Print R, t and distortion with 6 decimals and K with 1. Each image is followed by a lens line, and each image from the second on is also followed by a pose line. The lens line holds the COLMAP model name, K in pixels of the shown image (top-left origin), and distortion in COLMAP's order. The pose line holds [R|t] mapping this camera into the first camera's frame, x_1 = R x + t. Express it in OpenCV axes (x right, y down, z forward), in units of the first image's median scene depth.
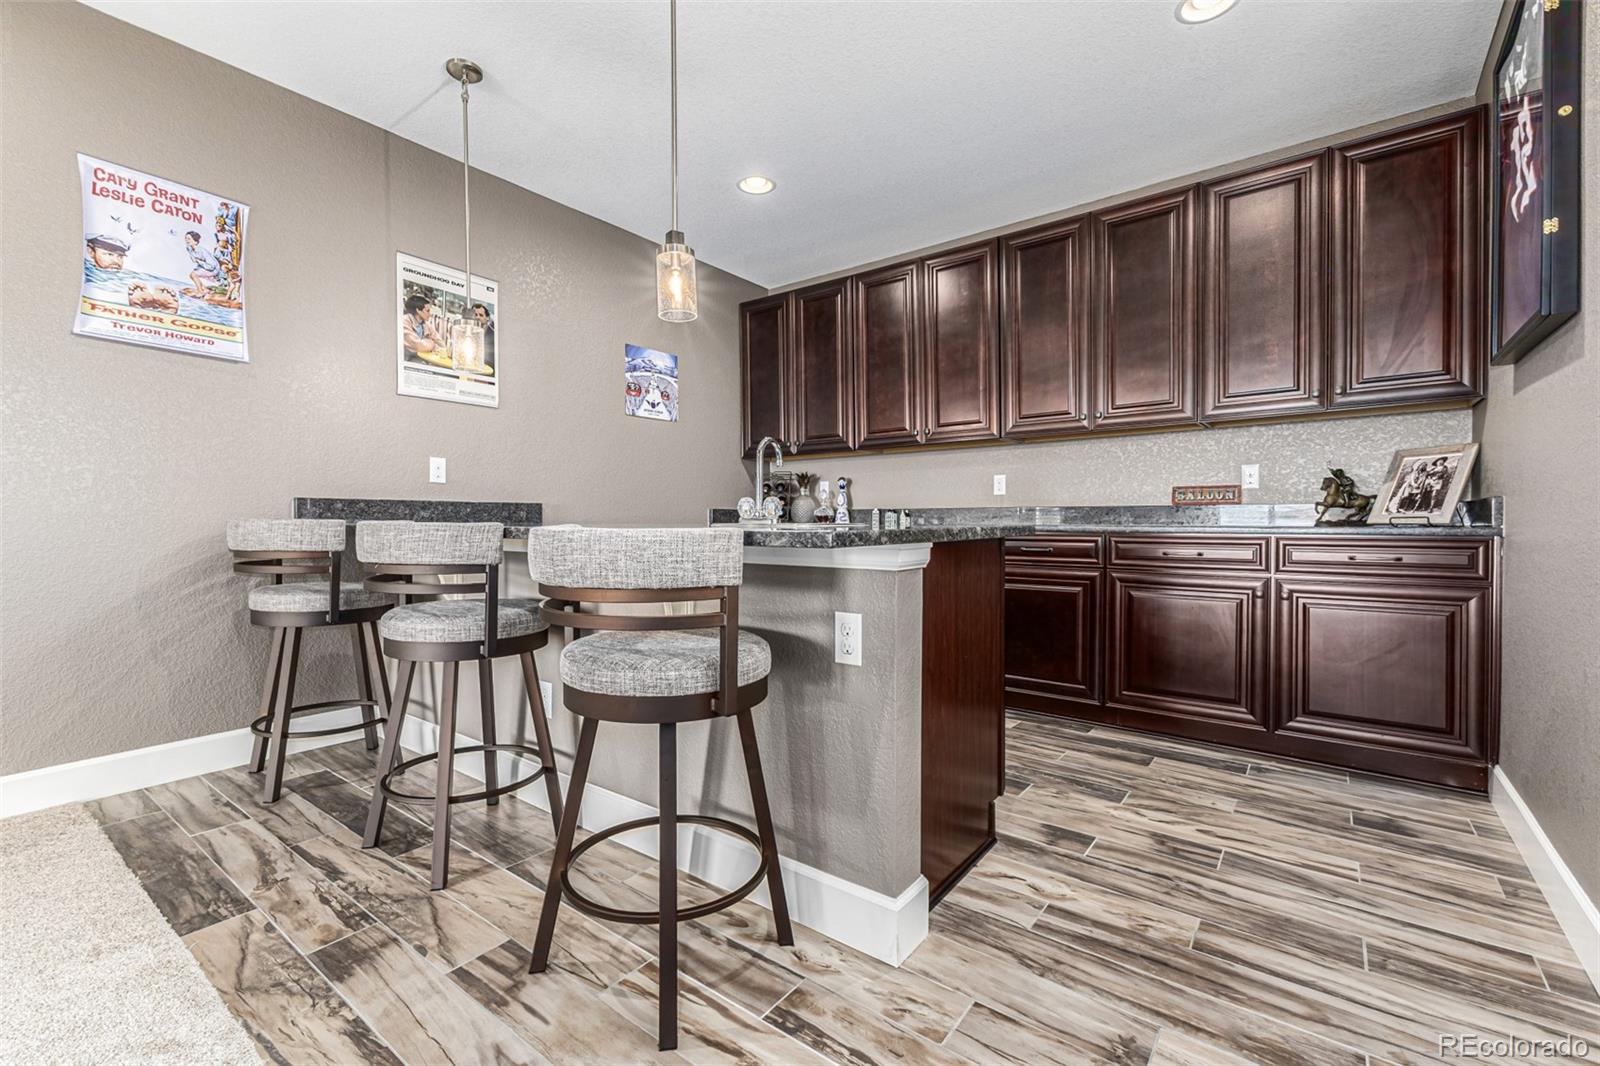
lens RADIAL K [[700.7, 0, 803.8], [0, 700.7, 534.3], [0, 0, 1]] dist [0.017894, -0.003067]
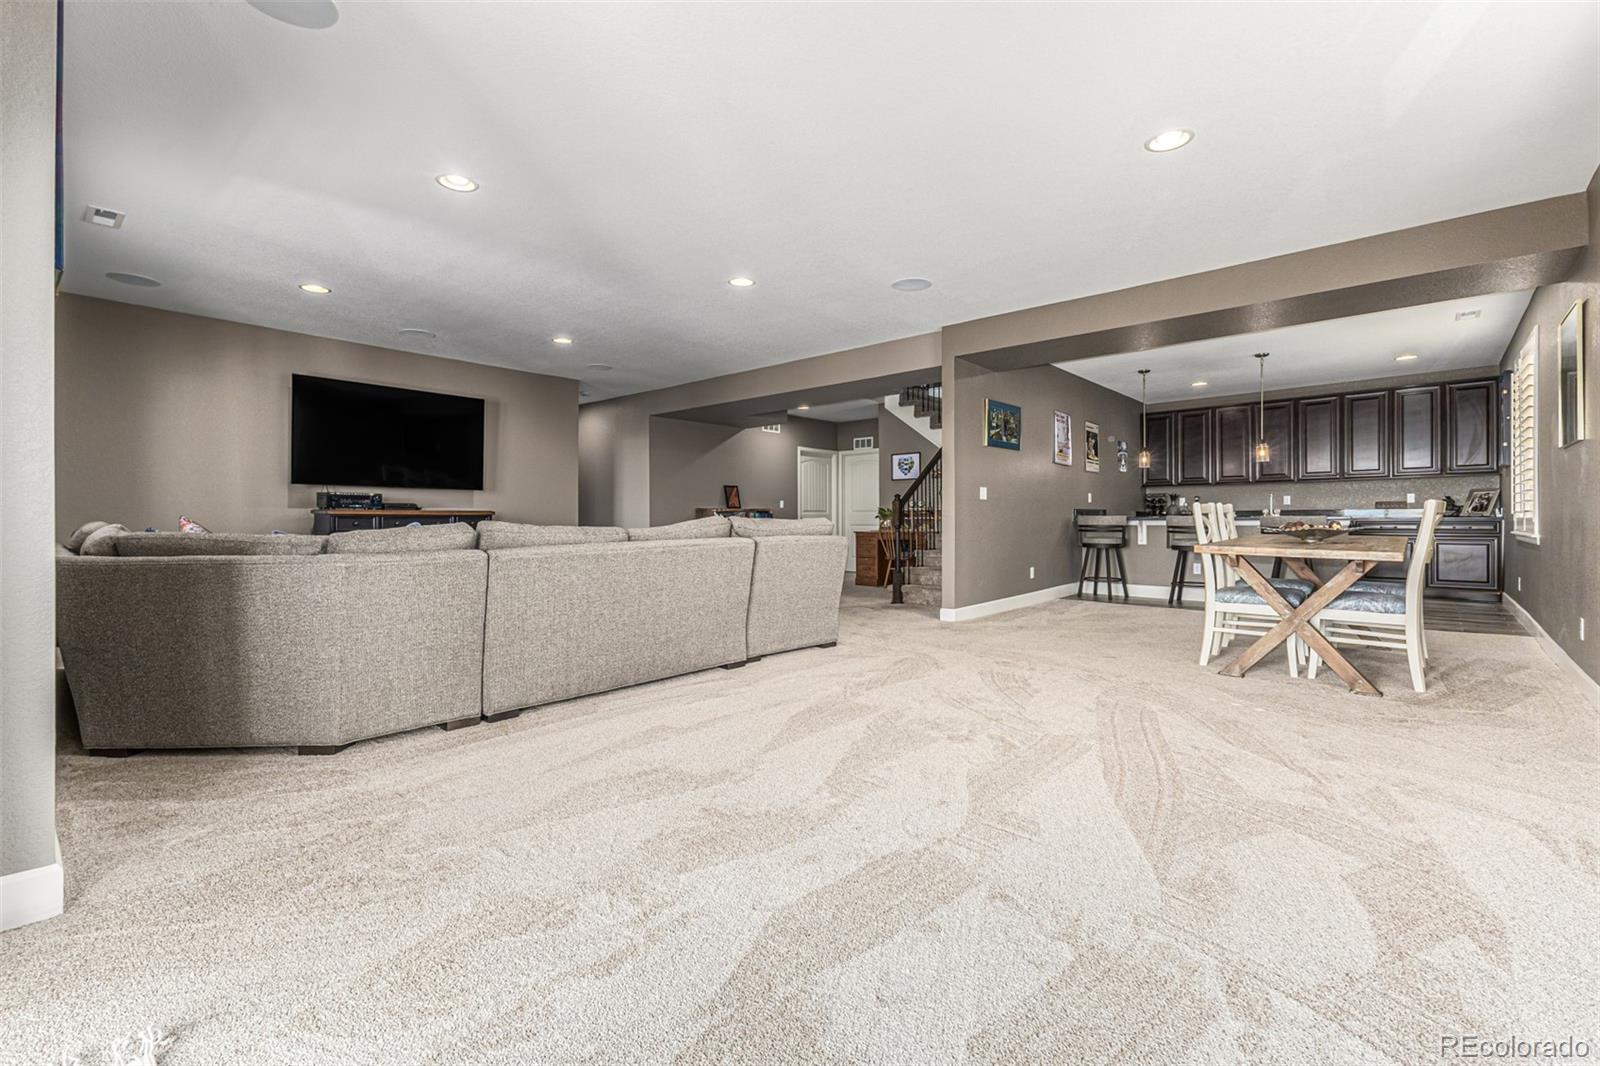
lens RADIAL K [[700.7, 0, 794.4], [0, 700.7, 525.7], [0, 0, 1]] dist [0.017894, -0.003067]
pose [[0.996830, 0.000915, -0.079560, -1.668046], [-0.002178, 0.999873, -0.015786, 0.076247], [0.079536, 0.015910, 0.996705, -2.088129]]
